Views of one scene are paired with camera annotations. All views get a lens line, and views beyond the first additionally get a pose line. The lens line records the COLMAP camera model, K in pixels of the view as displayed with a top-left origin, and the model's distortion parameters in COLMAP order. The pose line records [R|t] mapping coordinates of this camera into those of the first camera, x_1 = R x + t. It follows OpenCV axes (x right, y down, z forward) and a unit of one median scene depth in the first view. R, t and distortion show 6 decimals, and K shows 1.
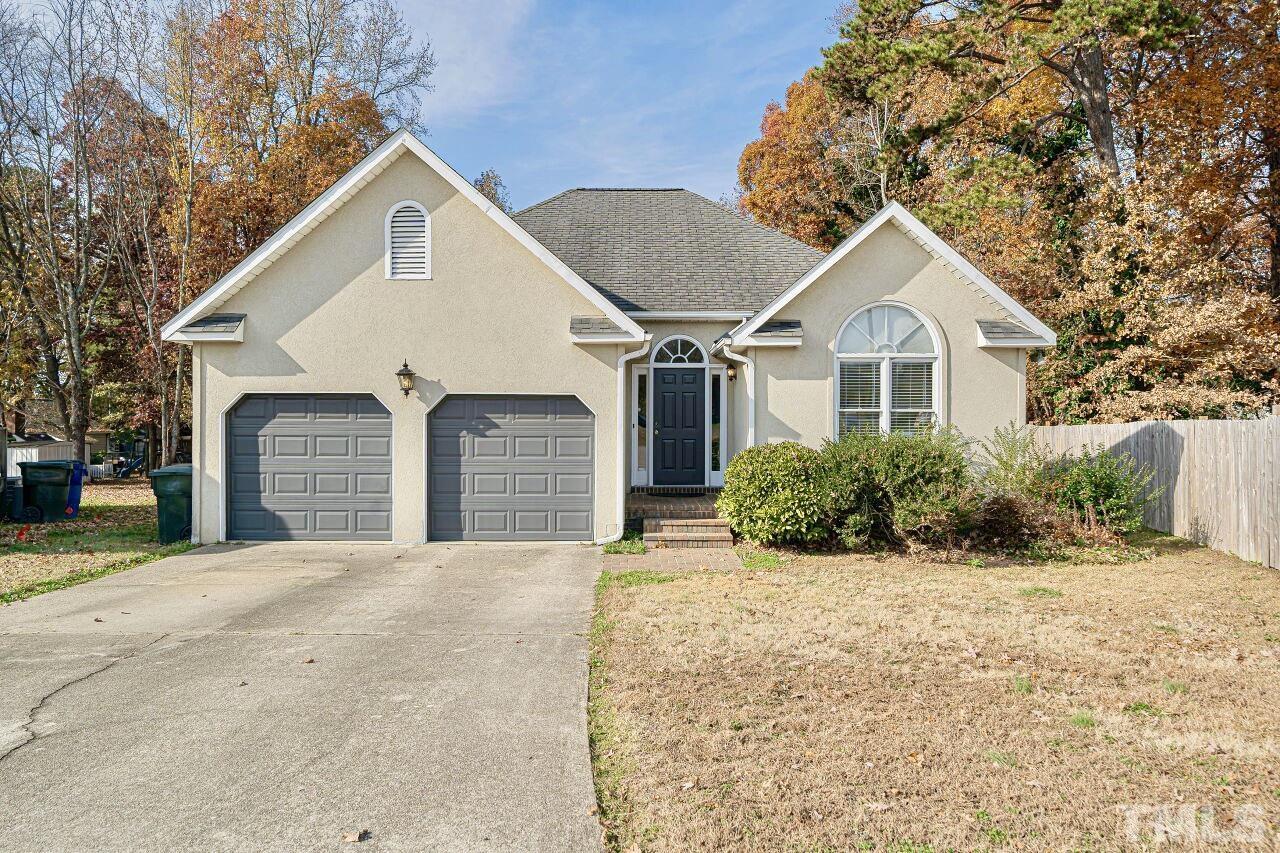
lens RADIAL K [[885.9, 0, 642.2], [0, 885.9, 419.4], [0, 0, 1]] dist [0.016905, 0.001477]
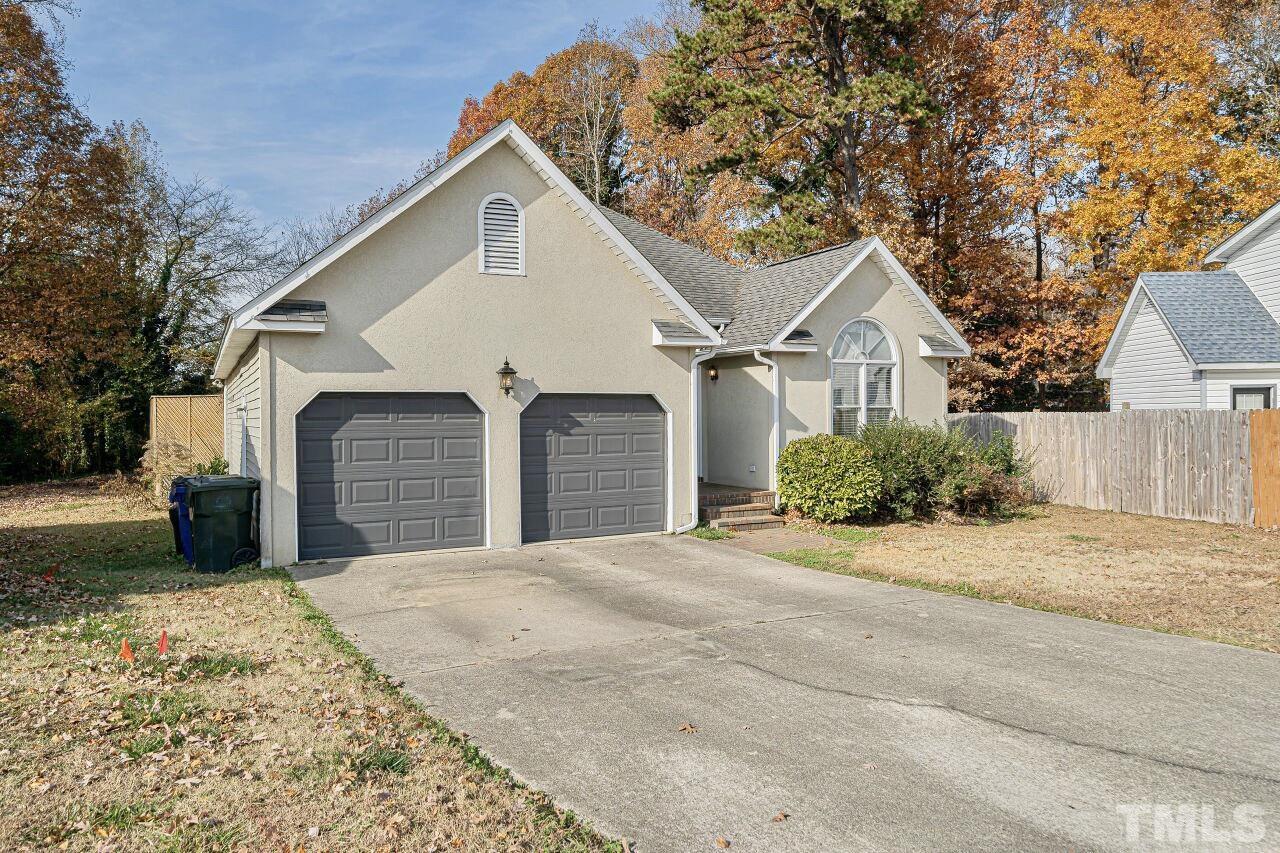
lens RADIAL K [[885.9, 0, 642.7], [0, 885.9, 420.9], [0, 0, 1]] dist [0.016905, 0.001477]
pose [[0.878829, -0.014011, 0.476932, -0.586567], [0.009160, 0.999880, 0.012496, -0.008857], [-0.477049, -0.006614, 0.878852, 0.076336]]
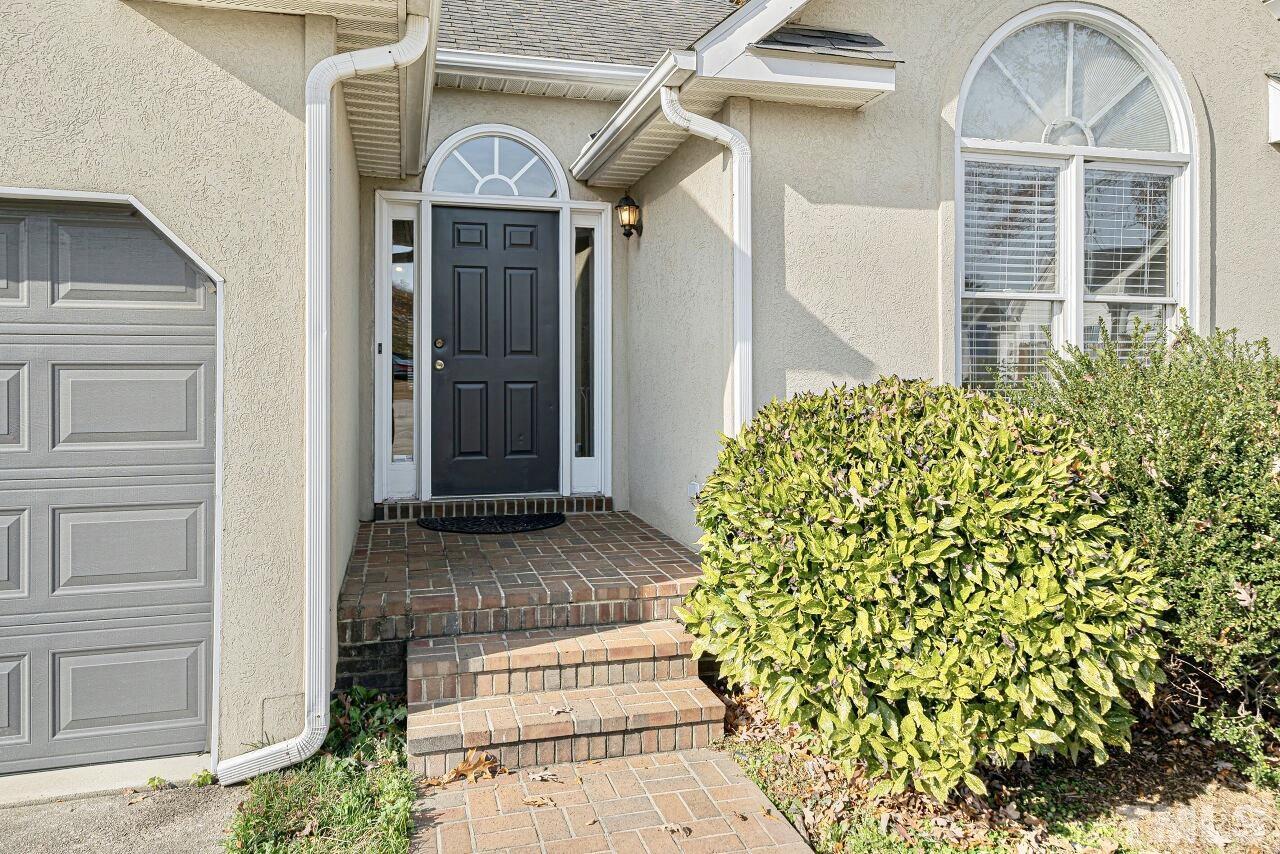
lens RADIAL K [[863.8, 0, 643.0], [0, 863.8, 370.2], [0, 0, 1]] dist [0.011105, 0.001769]
pose [[0.963733, -0.001812, 0.266862, 0.000333], [0.002580, 0.999993, -0.002527, 0.021787], [-0.266855, 0.003124, 0.963732, 0.710694]]
